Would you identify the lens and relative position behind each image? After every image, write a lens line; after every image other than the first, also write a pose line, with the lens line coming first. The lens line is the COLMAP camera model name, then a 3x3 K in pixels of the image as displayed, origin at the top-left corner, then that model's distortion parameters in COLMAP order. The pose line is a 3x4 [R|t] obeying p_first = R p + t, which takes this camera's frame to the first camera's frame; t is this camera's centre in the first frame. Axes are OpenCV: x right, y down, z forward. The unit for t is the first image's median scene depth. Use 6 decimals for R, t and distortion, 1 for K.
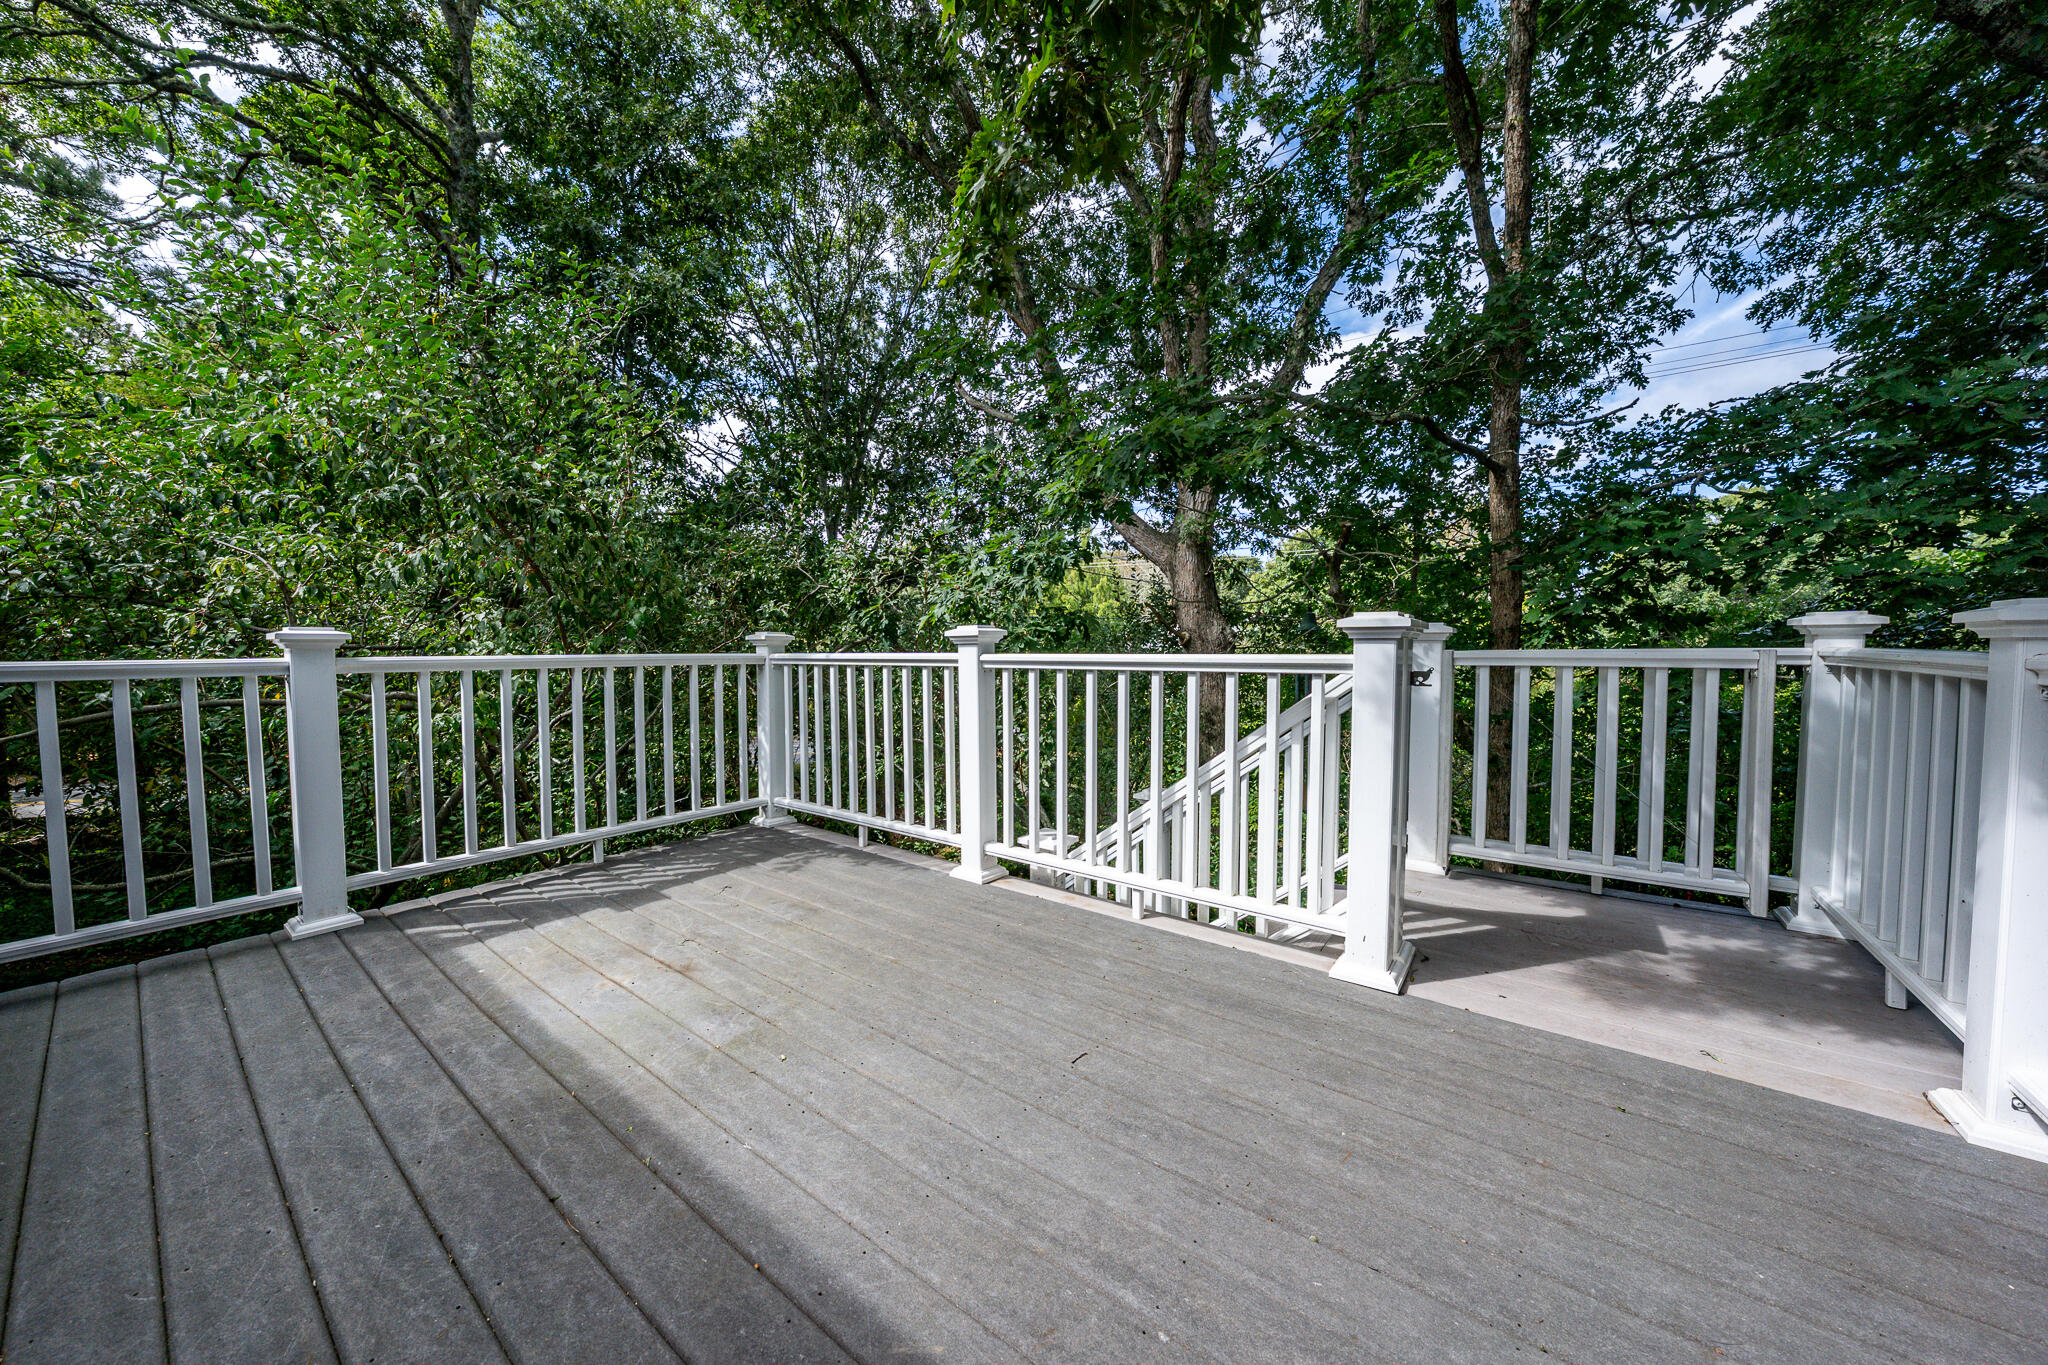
lens RADIAL K [[707.5, 0, 1024.0], [0, 707.5, 682.5], [0, 0, 1]] dist [-0.000396, -0.000090]
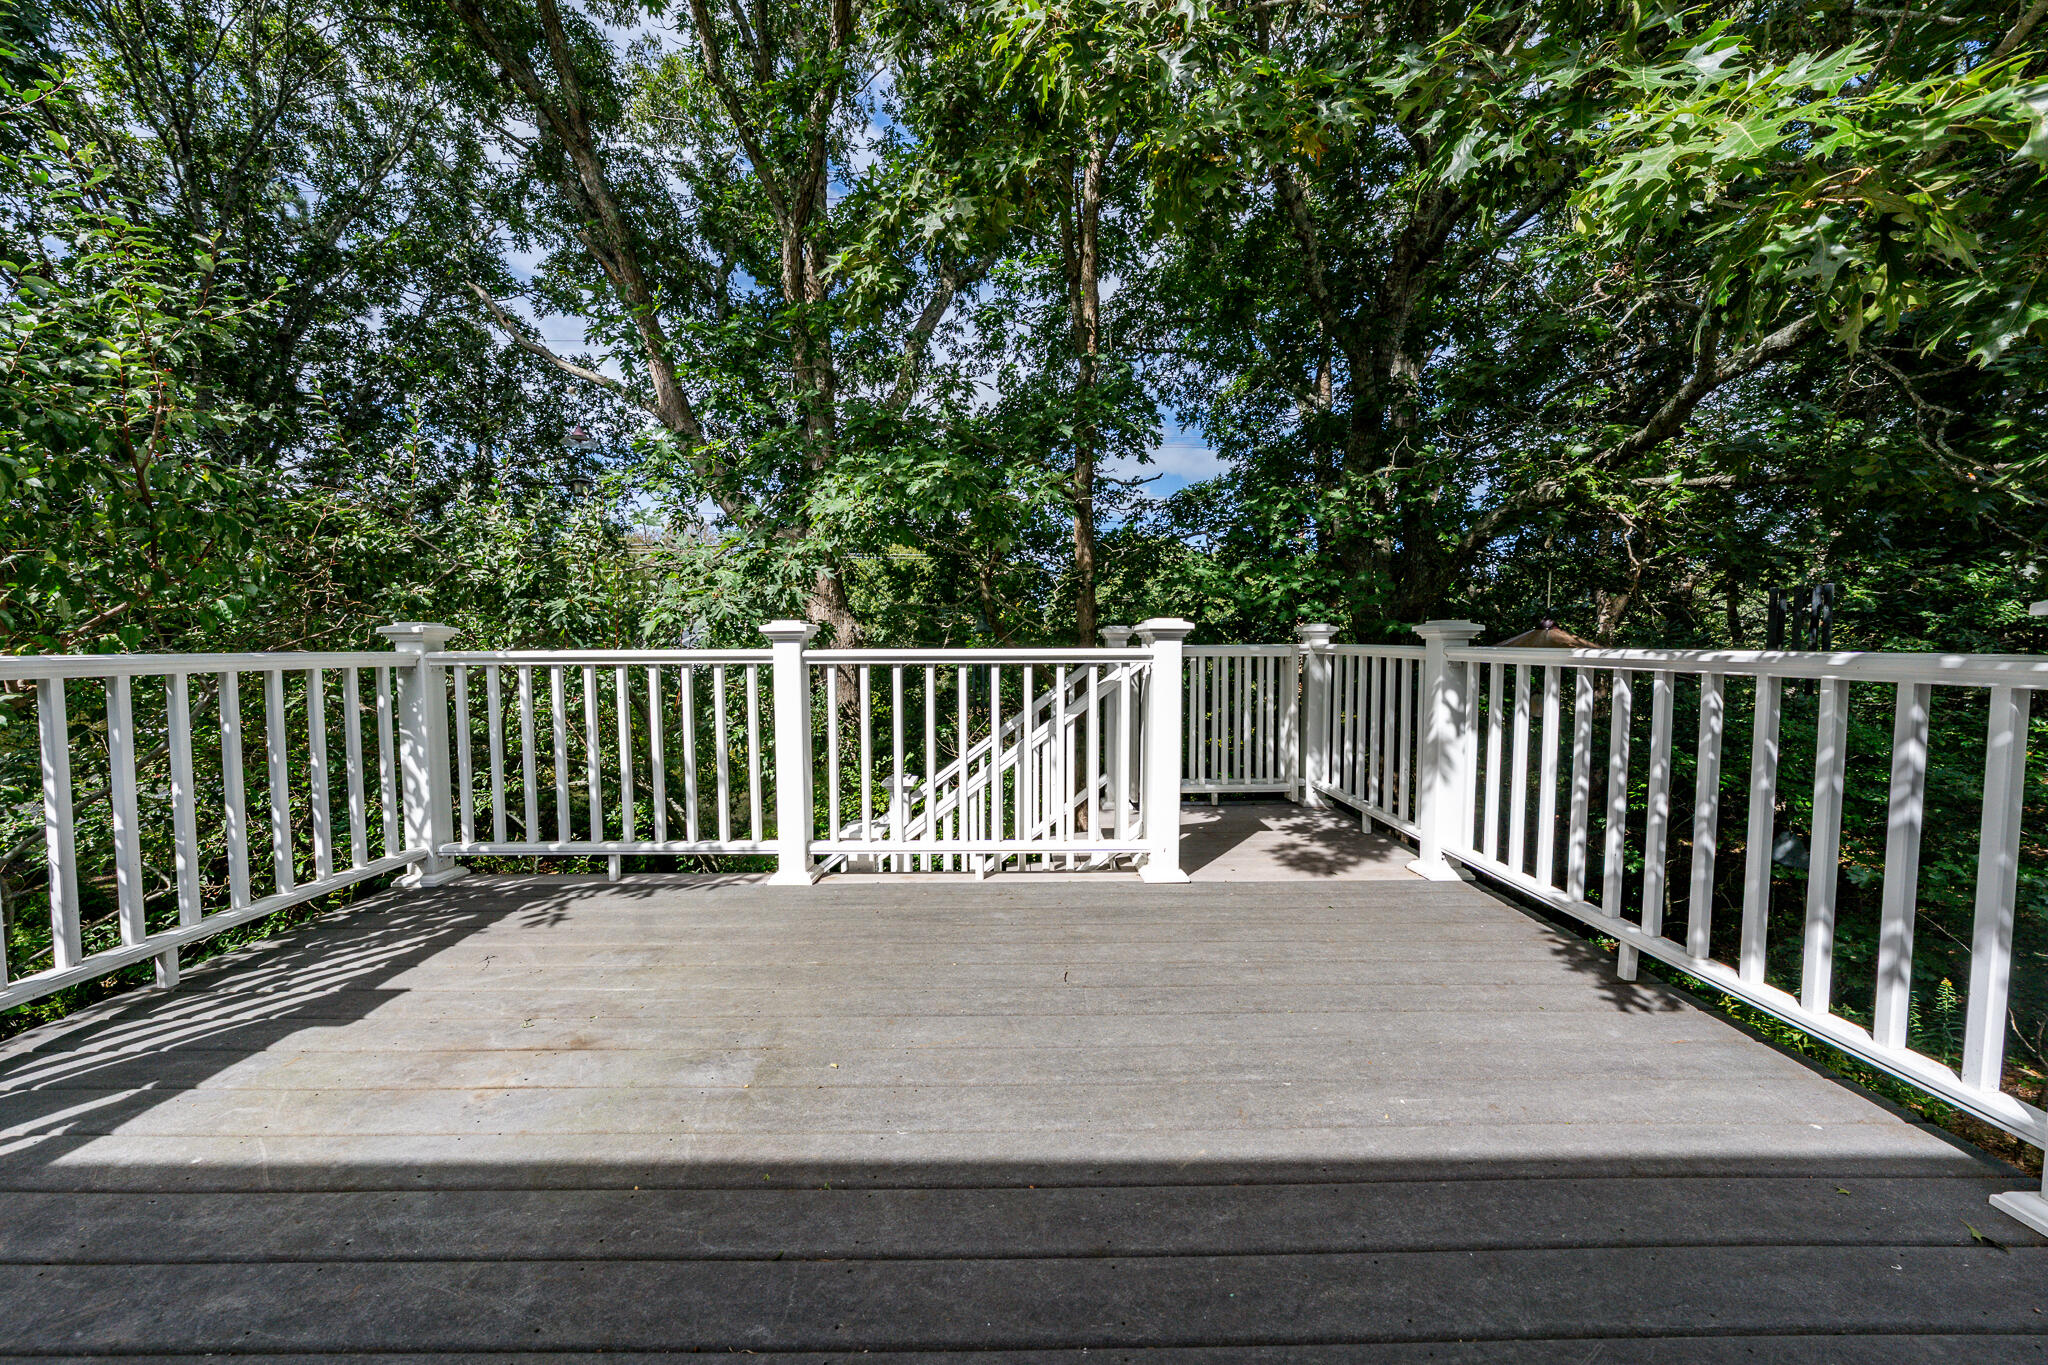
lens RADIAL K [[705.7, 0, 1024.0], [0, 705.7, 682.5], [0, 0, 1]] dist [-0.000968, 0.000095]
pose [[0.786507, -0.030923, 0.616806, -0.415123], [0.030543, 0.999471, 0.011161, 0.002828], [-0.616825, 0.010060, 0.787036, 0.044302]]
